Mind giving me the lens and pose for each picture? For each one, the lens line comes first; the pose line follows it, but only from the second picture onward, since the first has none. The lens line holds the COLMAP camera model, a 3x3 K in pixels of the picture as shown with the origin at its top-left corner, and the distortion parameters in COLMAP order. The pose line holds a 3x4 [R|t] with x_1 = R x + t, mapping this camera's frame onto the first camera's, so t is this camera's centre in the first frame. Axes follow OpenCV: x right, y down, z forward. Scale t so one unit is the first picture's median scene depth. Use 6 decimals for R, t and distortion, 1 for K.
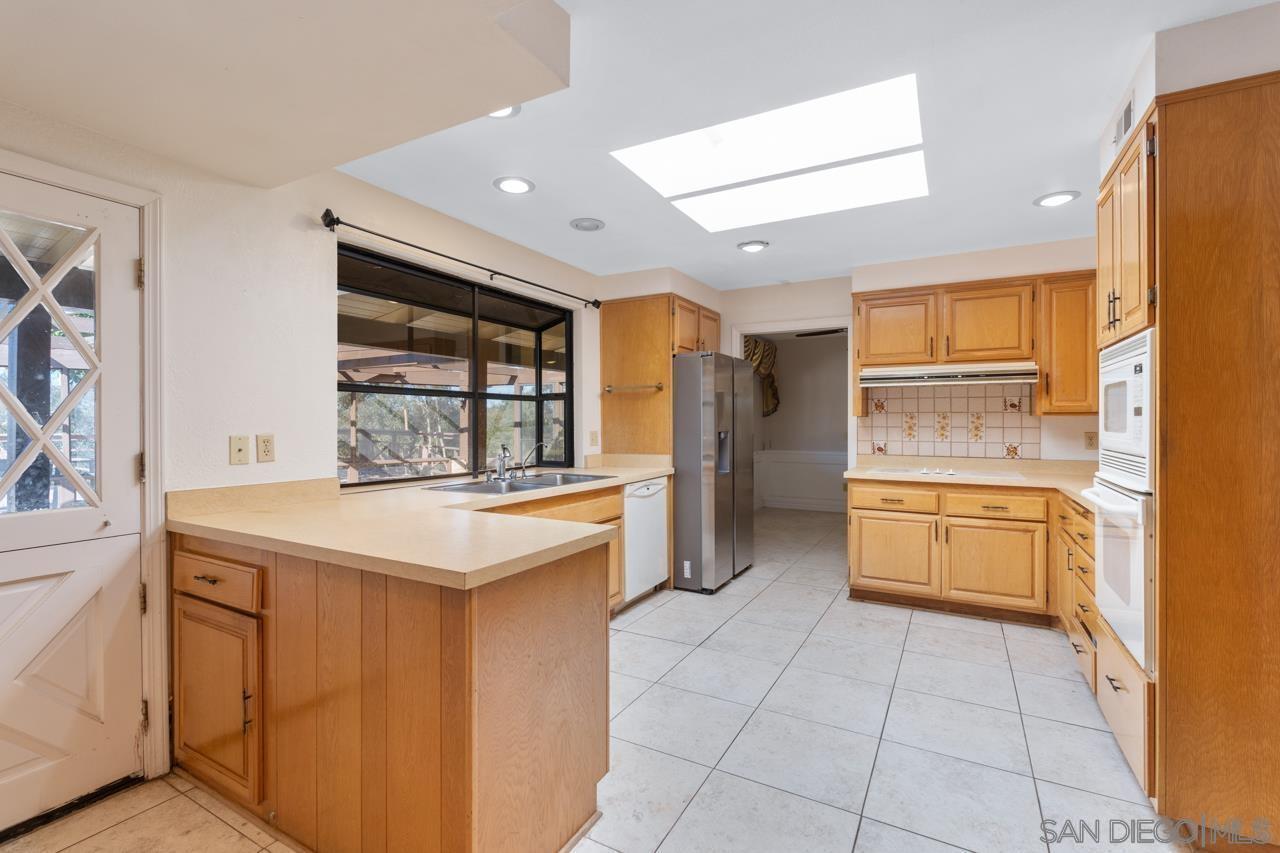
lens RADIAL K [[566.2, 0, 642.4], [0, 566.2, 428.4], [0, 0, 1]] dist [-0.002648, -0.000425]
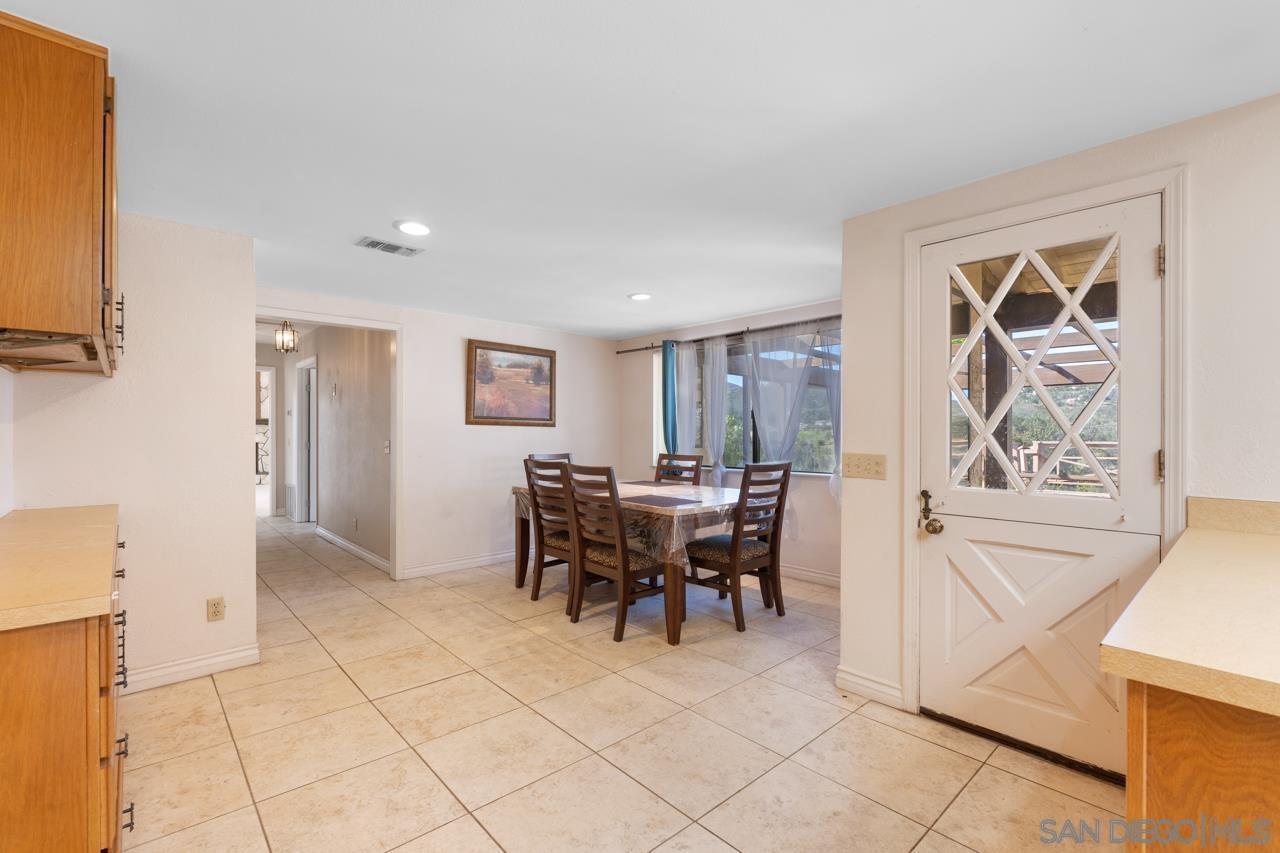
lens RADIAL K [[566.2, 0, 635.8], [0, 566.2, 424.1], [0, 0, 1]] dist [-0.002648, -0.000425]
pose [[-0.321650, -0.000816, -0.946858, 0.290586], [-0.004806, 0.999988, 0.000771, 0.001861], [0.946847, 0.004798, -0.321650, 0.476917]]
